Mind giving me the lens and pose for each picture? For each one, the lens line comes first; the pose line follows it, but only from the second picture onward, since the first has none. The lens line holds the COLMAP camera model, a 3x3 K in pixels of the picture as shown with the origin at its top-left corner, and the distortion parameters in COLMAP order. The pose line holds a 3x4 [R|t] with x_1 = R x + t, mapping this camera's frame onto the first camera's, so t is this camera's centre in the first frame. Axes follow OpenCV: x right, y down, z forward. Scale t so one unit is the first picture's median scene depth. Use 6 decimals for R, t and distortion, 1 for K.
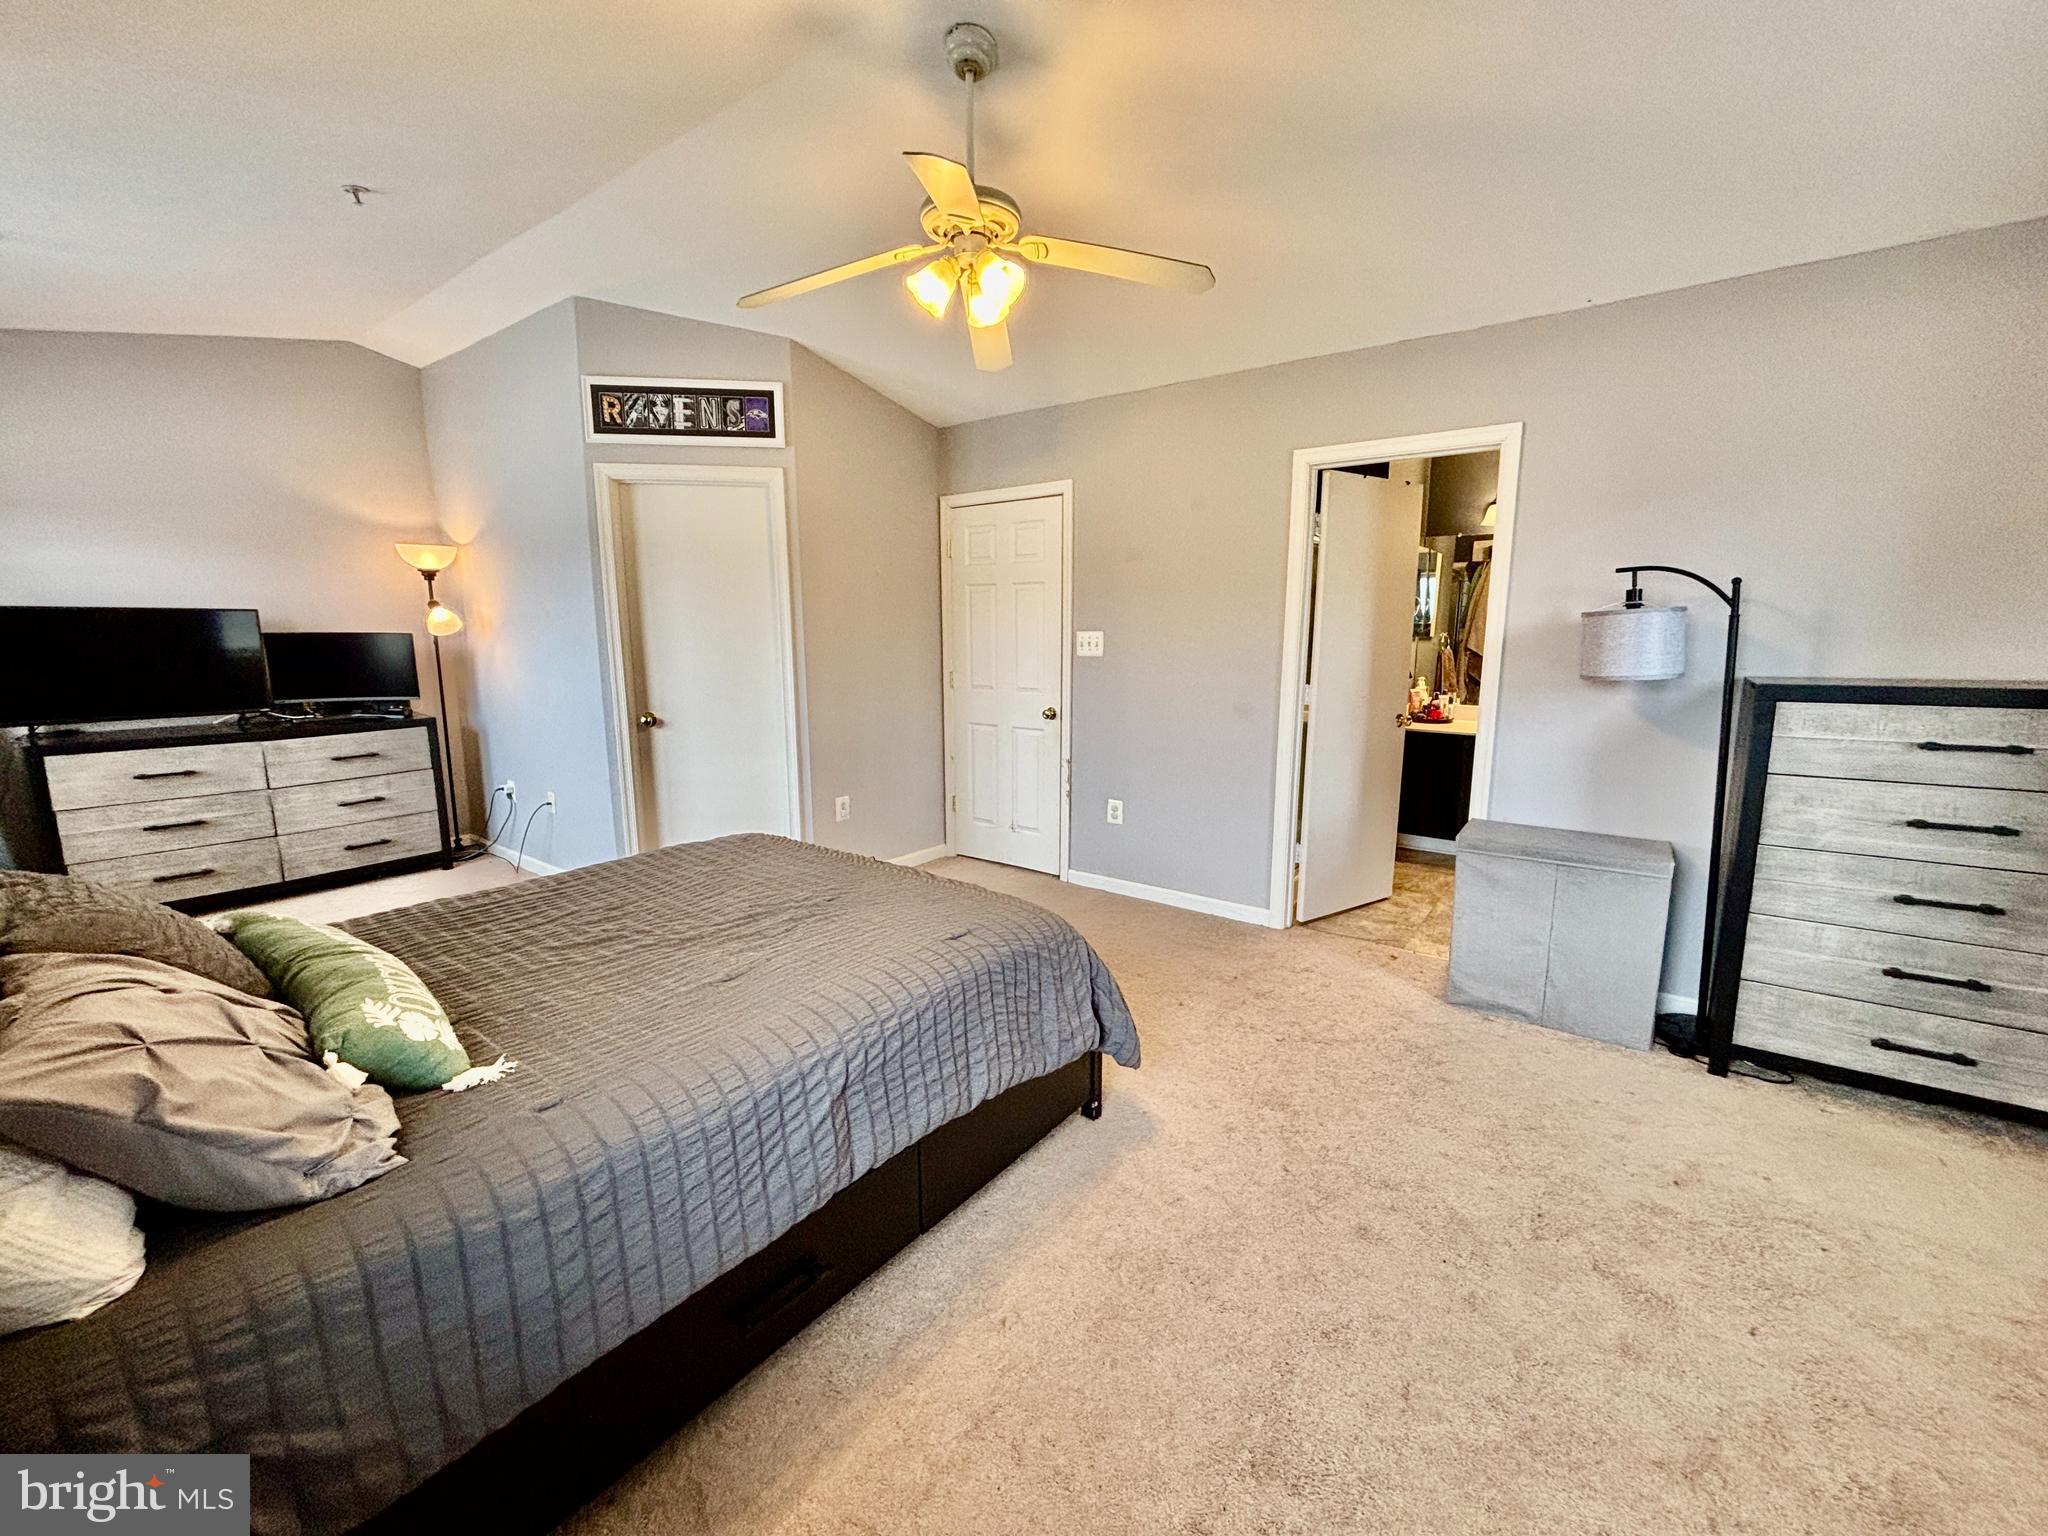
lens RADIAL K [[828.2, 0, 1024.0], [0, 828.2, 768.0], [0, 0, 1]] dist [-0.001881, -0.000243]
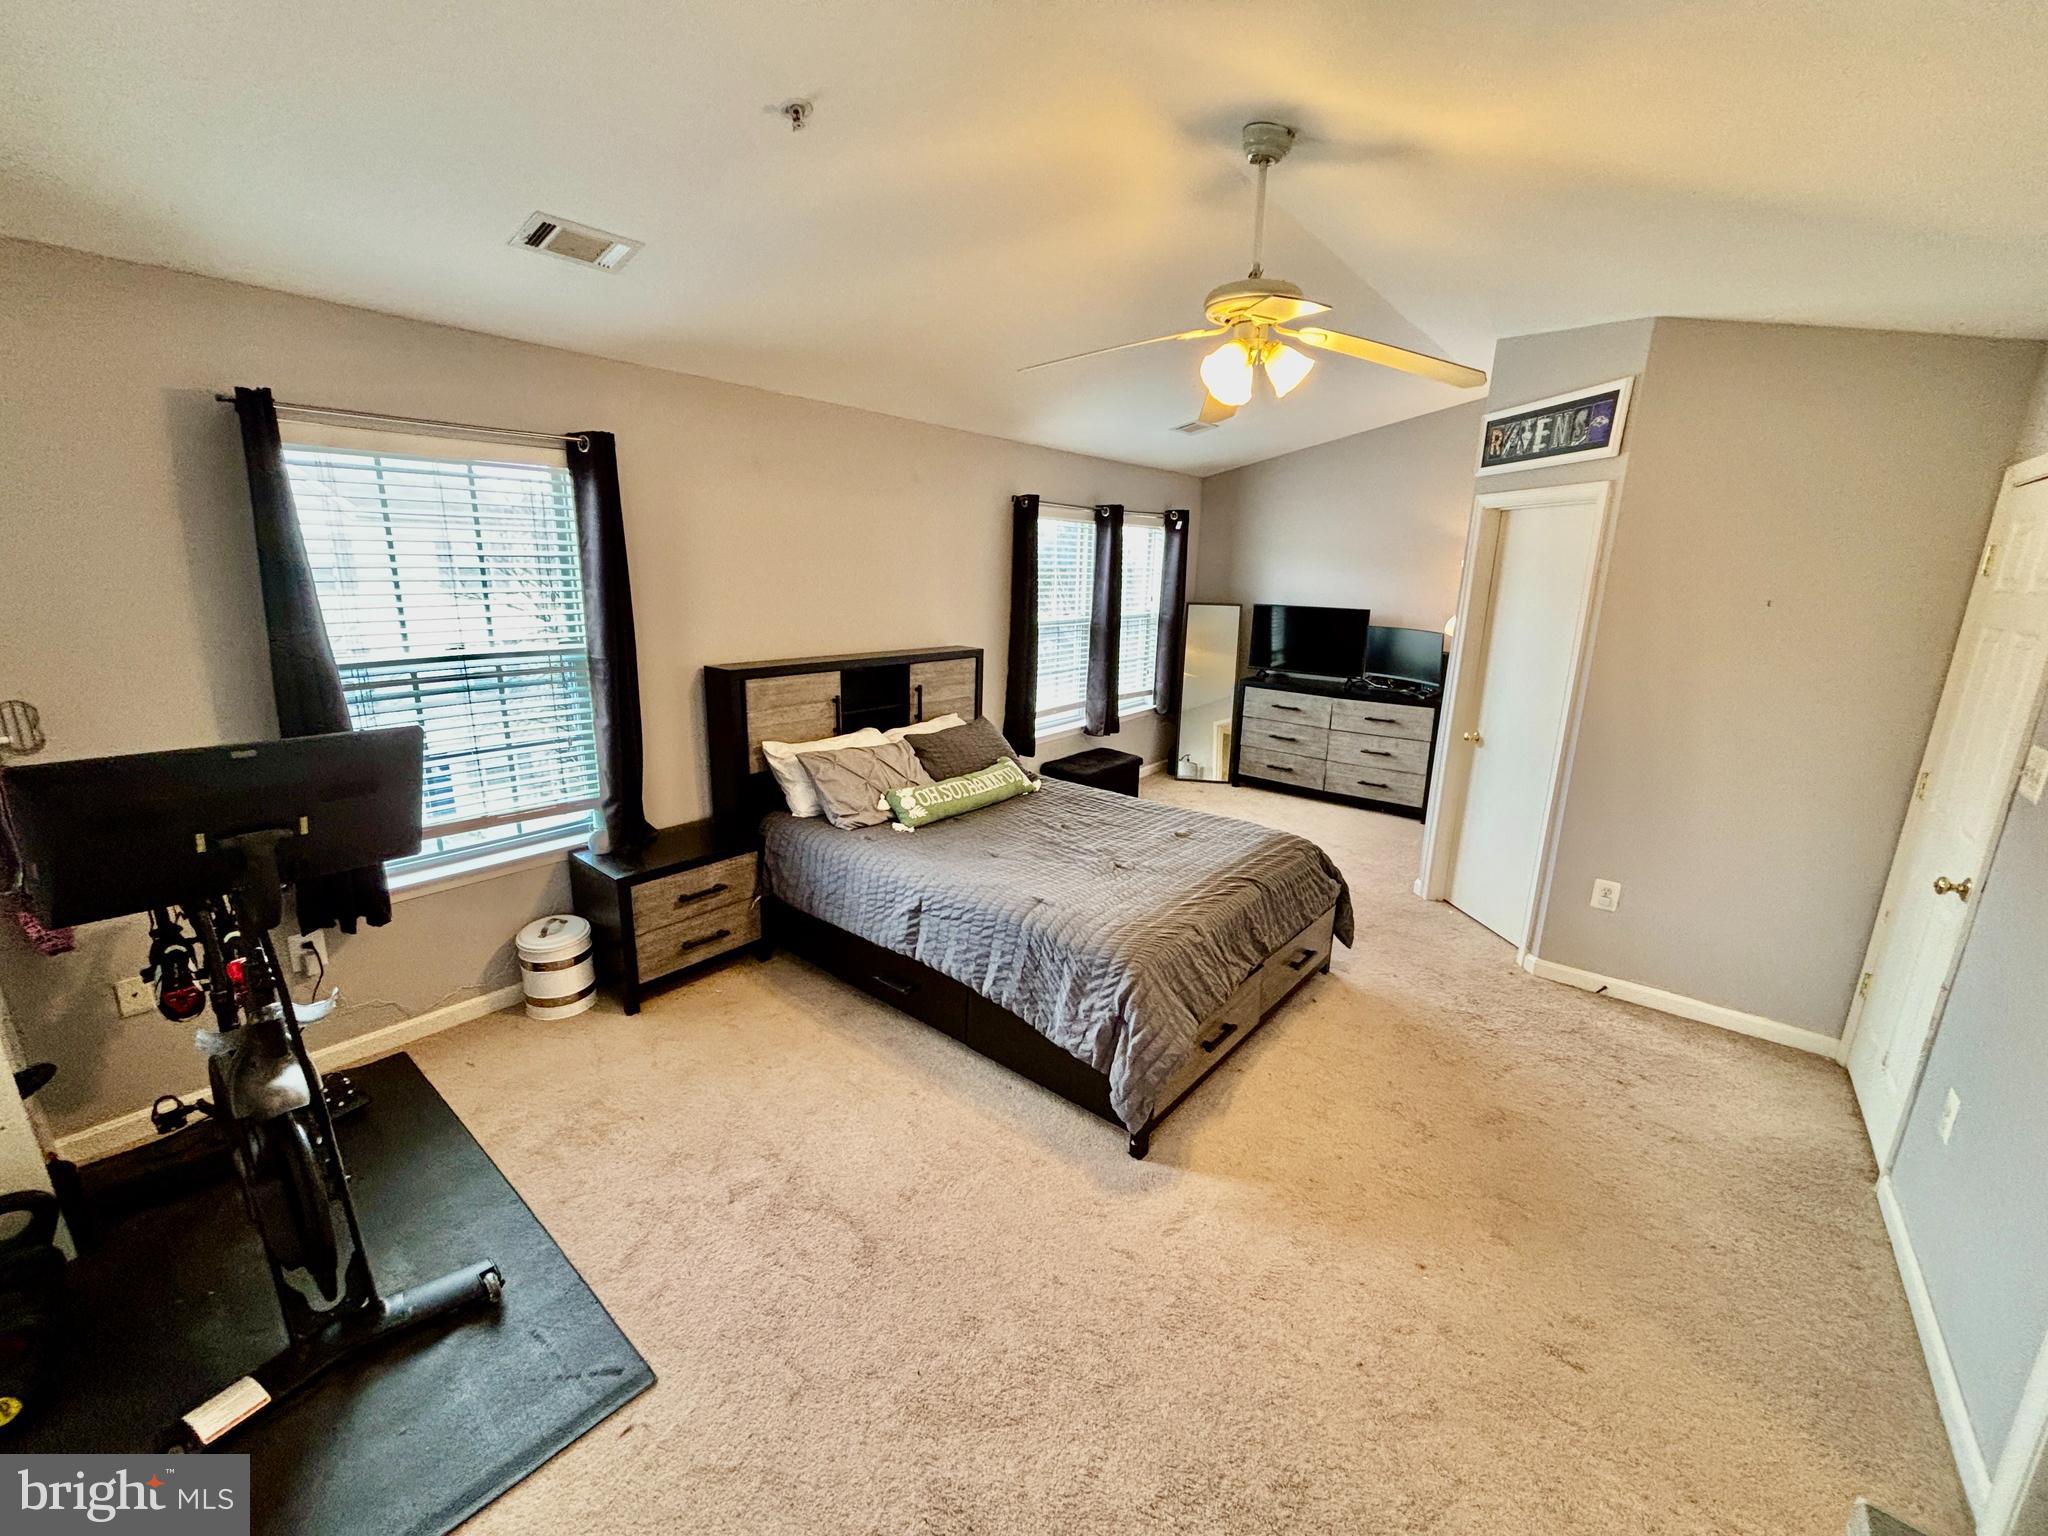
lens RADIAL K [[828.2, 0, 1024.0], [0, 828.2, 768.0], [0, 0, 1]] dist [-0.001881, -0.000243]
pose [[-0.034408, 0.239711, -0.970234, 0.587977], [-0.191669, 0.951206, 0.241807, -0.164283], [0.980856, 0.194284, 0.013216, 0.437333]]
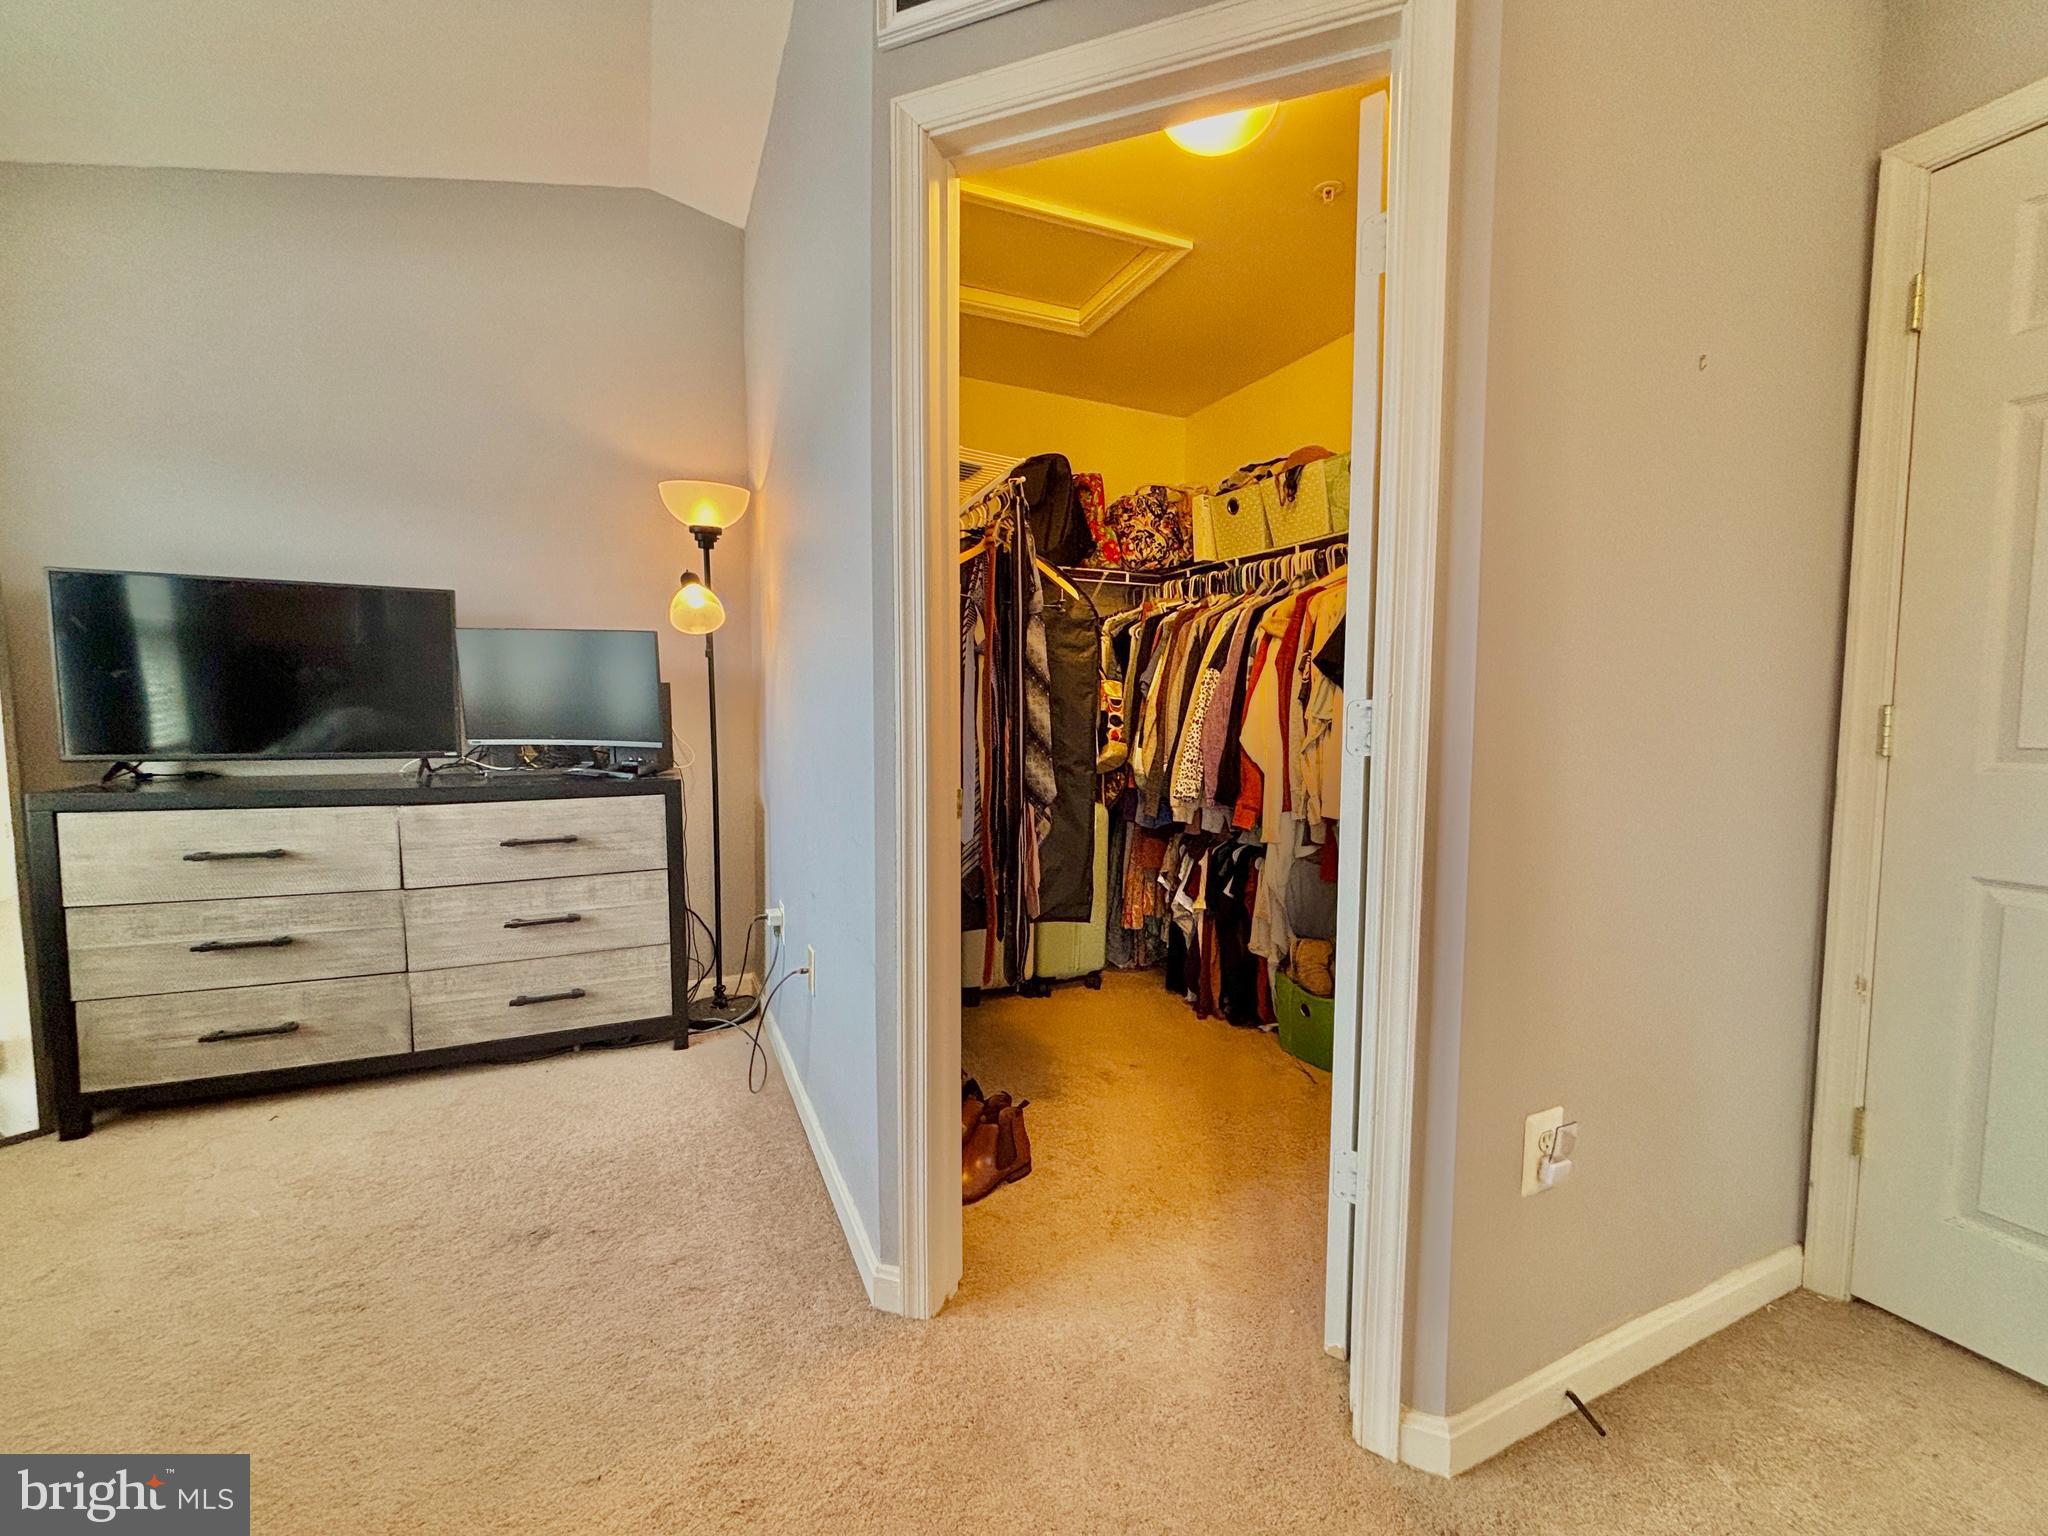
lens RADIAL K [[828.2, 0, 1024.0], [0, 828.2, 768.0], [0, 0, 1]] dist [-0.001881, -0.000243]
pose [[0.874079, 0.037859, -0.484306, -0.259113], [-0.086165, 0.993233, -0.077869, -0.049952], [0.478080, 0.109794, 0.871427, 0.687984]]
